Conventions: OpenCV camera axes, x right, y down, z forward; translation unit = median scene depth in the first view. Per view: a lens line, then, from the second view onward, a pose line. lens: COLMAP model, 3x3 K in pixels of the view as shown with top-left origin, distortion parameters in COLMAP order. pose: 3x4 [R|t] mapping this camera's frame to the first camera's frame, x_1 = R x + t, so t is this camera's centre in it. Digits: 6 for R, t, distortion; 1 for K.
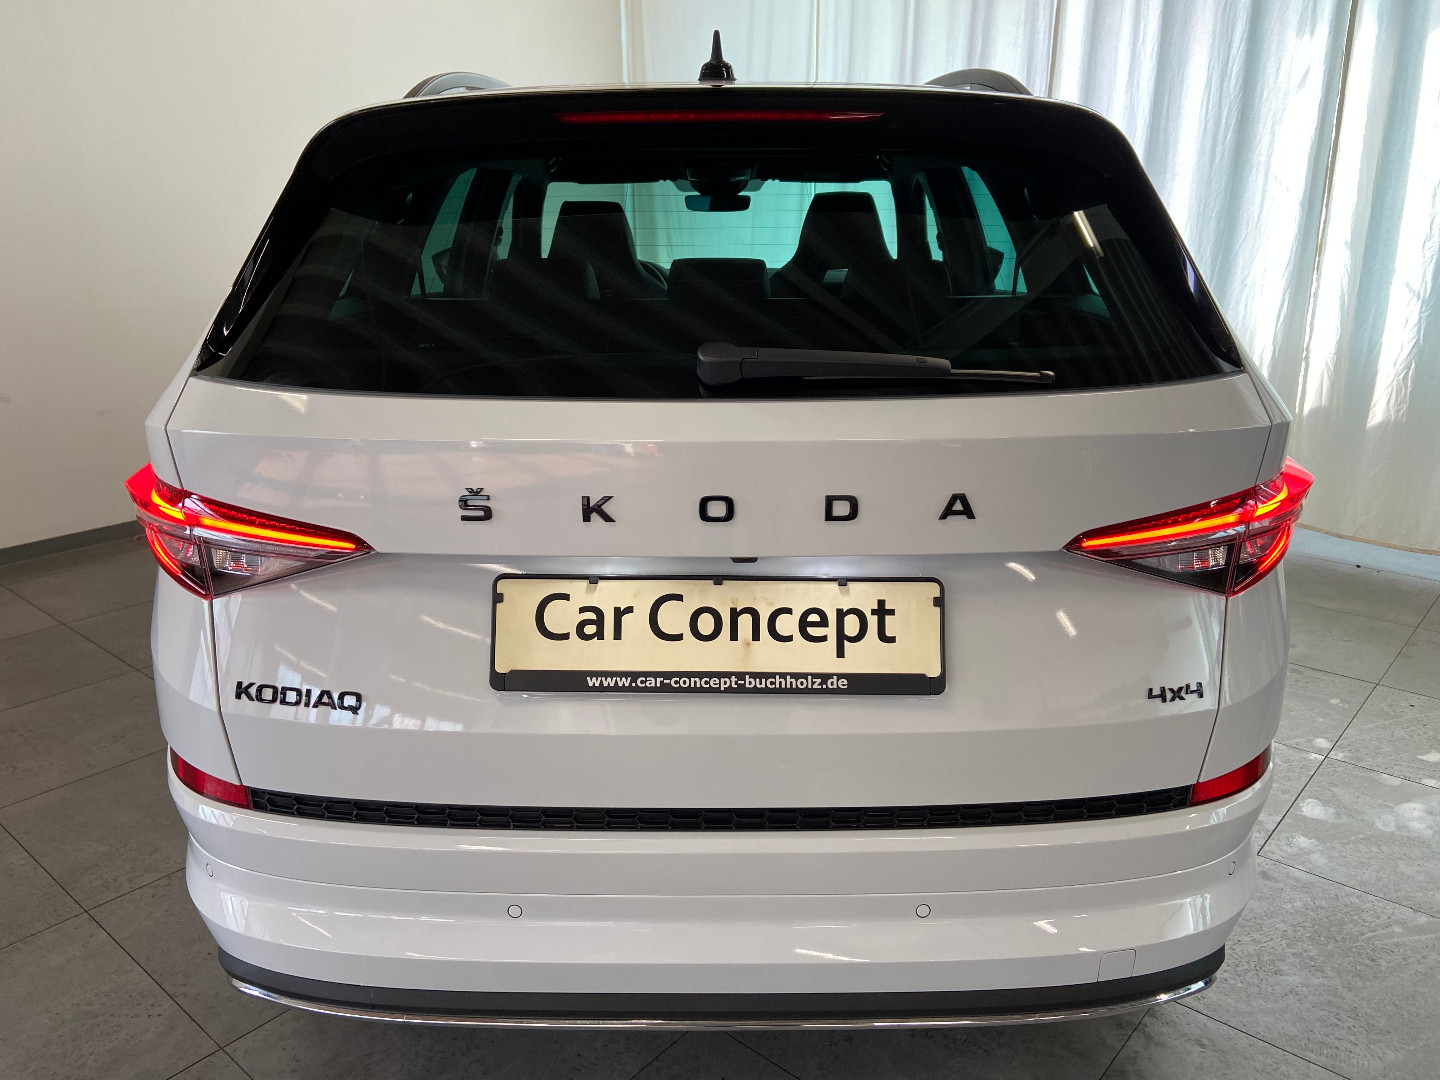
lens RADIAL K [[1107.1, 0, 720.0], [0, 1107.1, 540.0], [0, 0, 1]] dist [0.136329, -0.191081]
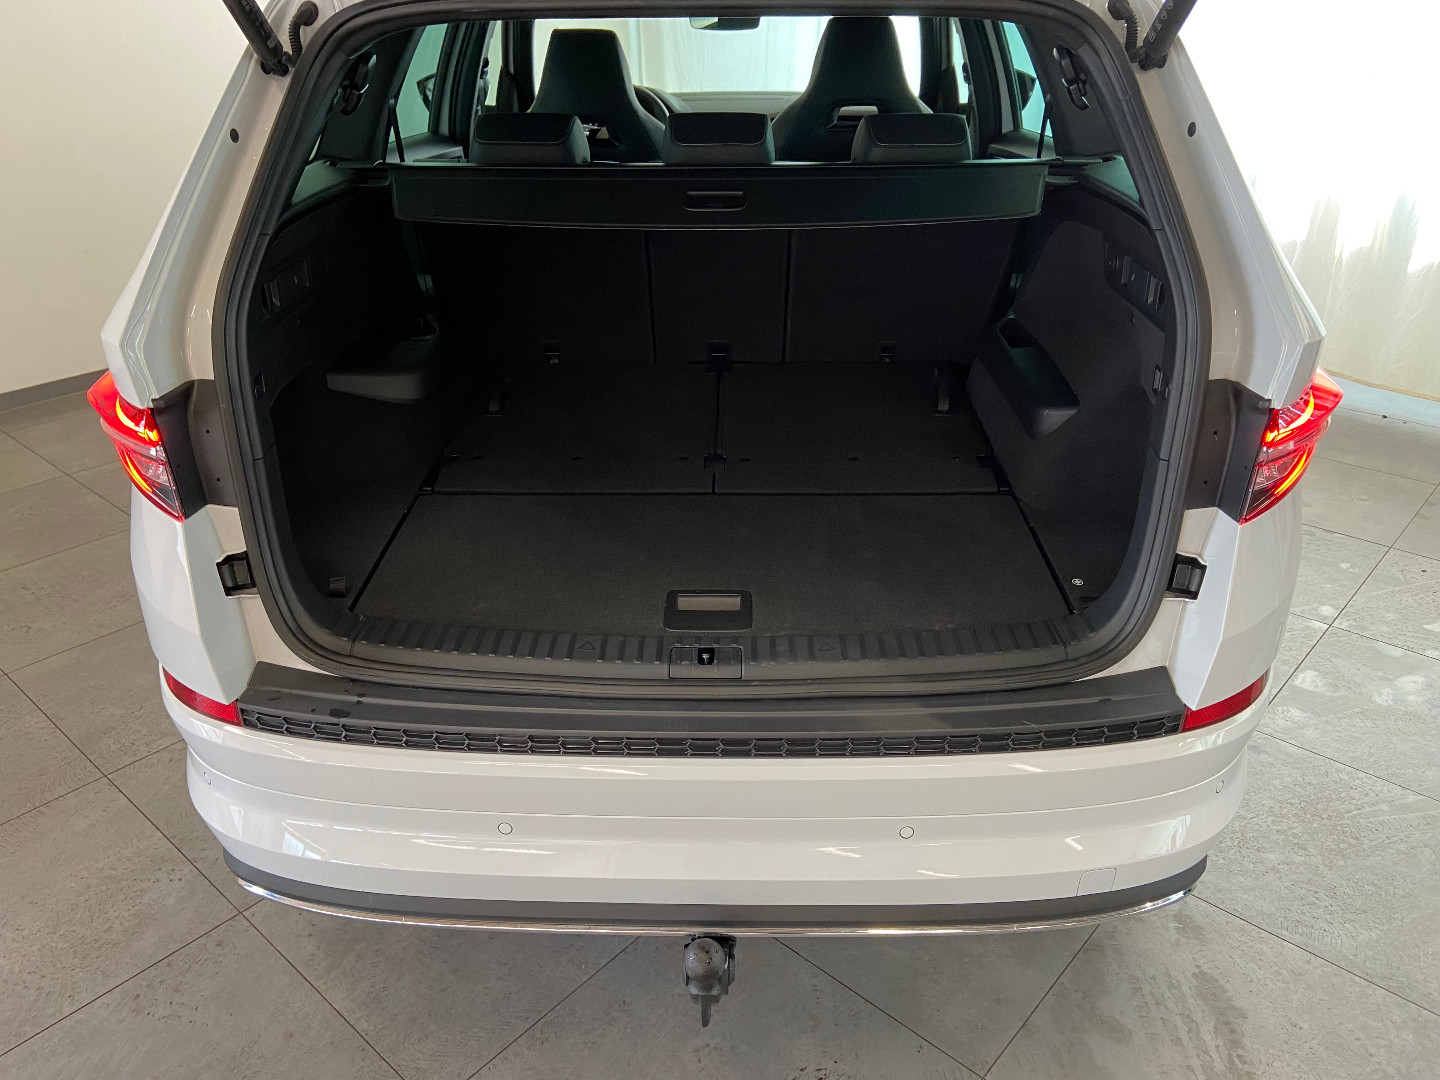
lens RADIAL K [[1083.2, 0, 725.2], [0, 1083.2, 500.0], [0, 0, 1]] dist [0.168520, -0.240353]
pose [[0.999796, 0.006621, -0.019062, 0.025012], [-0.003182, 0.984553, 0.175057, -0.102335], [0.019926, -0.174961, 0.984374, 0.052822]]
